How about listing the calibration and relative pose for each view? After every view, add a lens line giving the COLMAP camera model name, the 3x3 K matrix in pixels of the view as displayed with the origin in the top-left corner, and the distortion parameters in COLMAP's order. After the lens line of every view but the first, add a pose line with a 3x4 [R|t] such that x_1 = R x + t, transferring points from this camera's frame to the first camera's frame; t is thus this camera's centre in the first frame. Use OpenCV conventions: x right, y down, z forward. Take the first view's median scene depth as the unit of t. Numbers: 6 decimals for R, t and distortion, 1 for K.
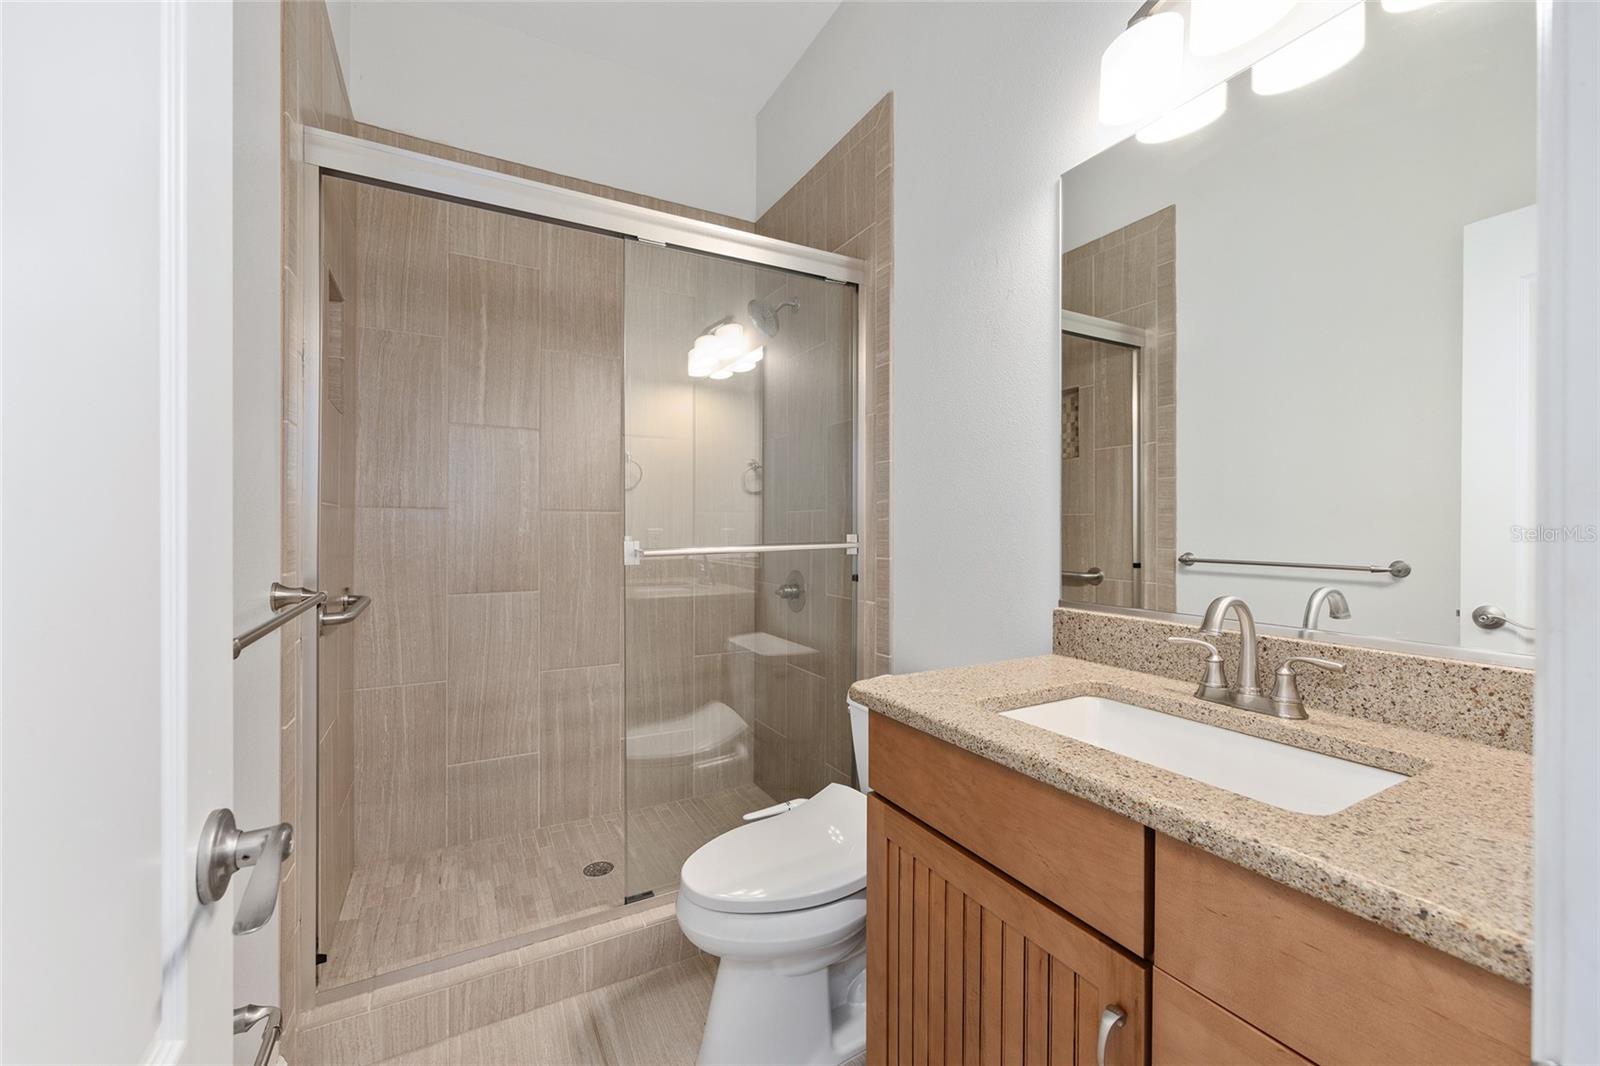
lens RADIAL K [[644.3, 0, 806.6], [0, 644.3, 532.7], [0, 0, 1]] dist [-0.001215, 0.000268]
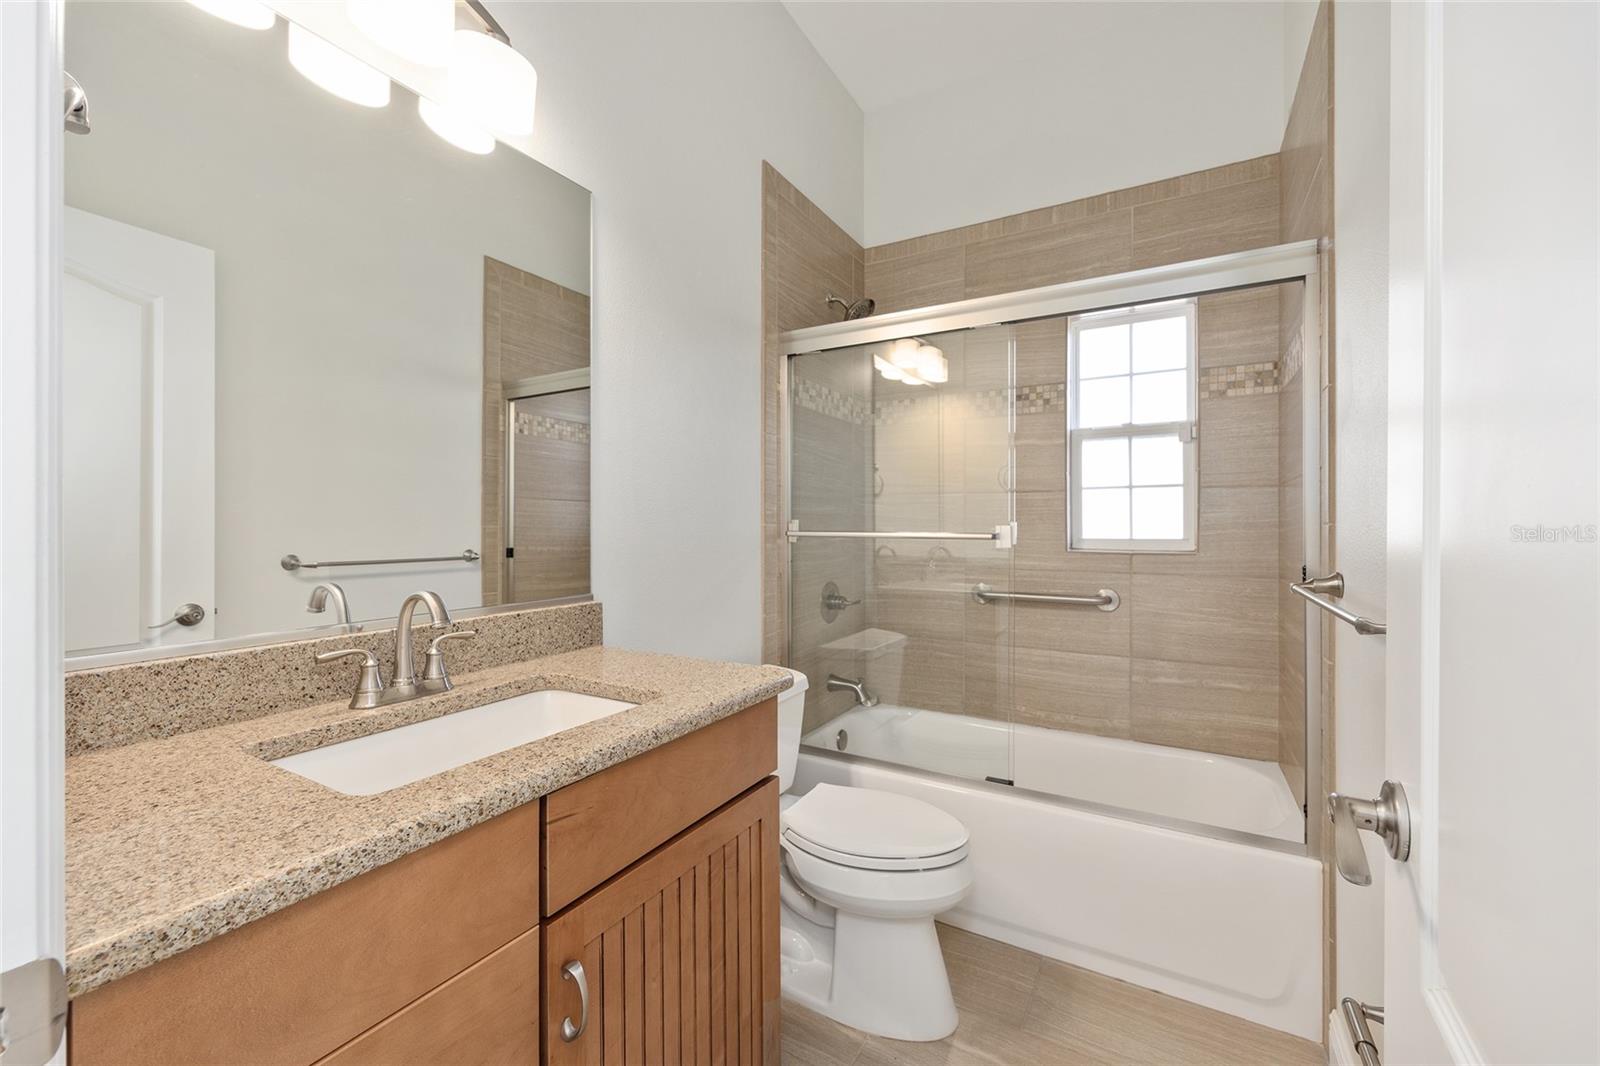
lens RADIAL K [[644.3, 0, 806.7], [0, 644.3, 525.2], [0, 0, 1]] dist [-0.001215, 0.000268]
pose [[-0.513253, 0.003995, 0.858228, -0.629012], [0.009995, 0.999949, 0.001323, -0.003748], [-0.858179, 0.009257, -0.513267, 1.135911]]
